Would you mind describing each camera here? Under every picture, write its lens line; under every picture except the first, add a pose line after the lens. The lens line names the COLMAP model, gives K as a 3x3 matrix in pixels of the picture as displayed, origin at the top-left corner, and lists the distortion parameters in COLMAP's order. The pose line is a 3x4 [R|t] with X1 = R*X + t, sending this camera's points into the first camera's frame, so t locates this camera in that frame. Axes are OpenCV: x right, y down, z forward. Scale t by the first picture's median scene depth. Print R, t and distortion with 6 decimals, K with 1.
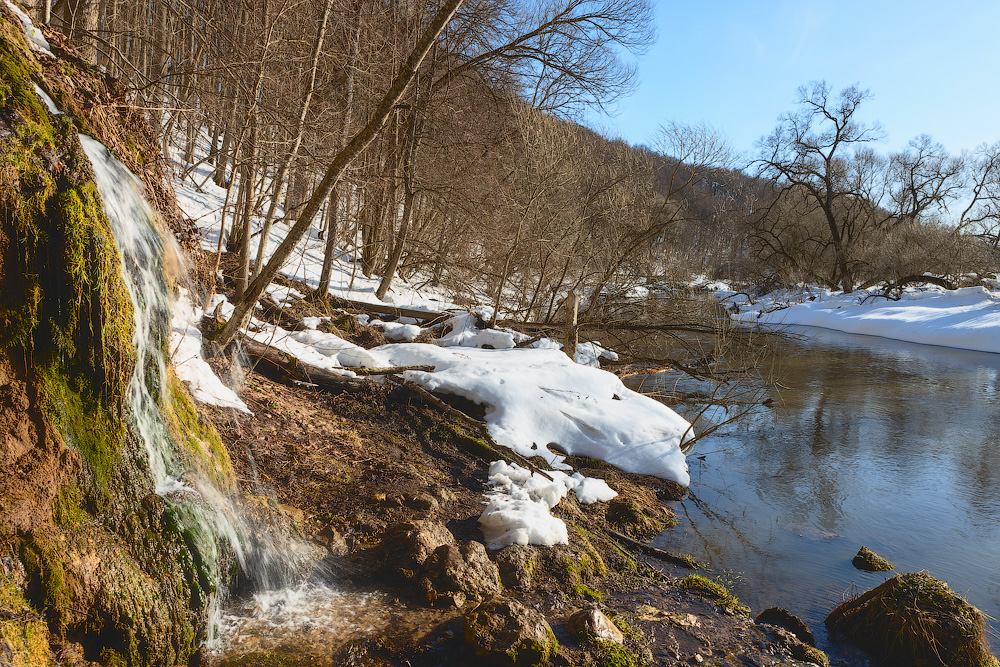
lens RADIAL K [[690.8, 0, 500.0], [0, 690.8, 333.5], [0, 0, 1]] dist [-0.008151, 0.004048]
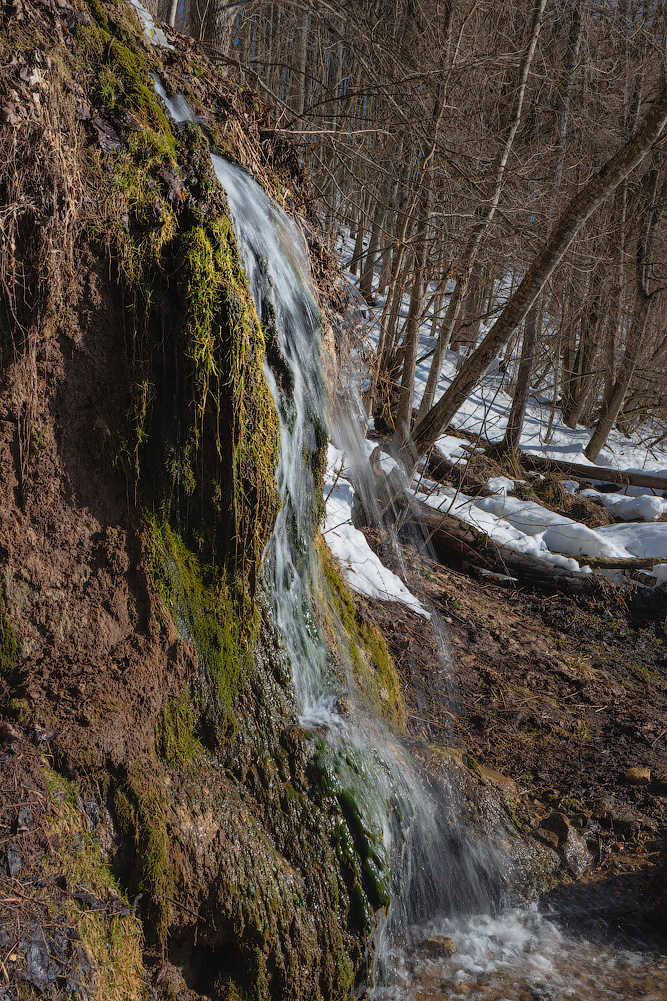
lens RADIAL K [[1007.0, 0, 333.5], [0, 1007.0, 500.5], [0, 0, 1]] dist [0.017211, -0.005114]
pose [[0.918664, 0.025259, -0.394230, -0.128030], [-0.032447, 0.999406, -0.011578, 0.043661], [0.393704, 0.023428, 0.918939, 0.191291]]
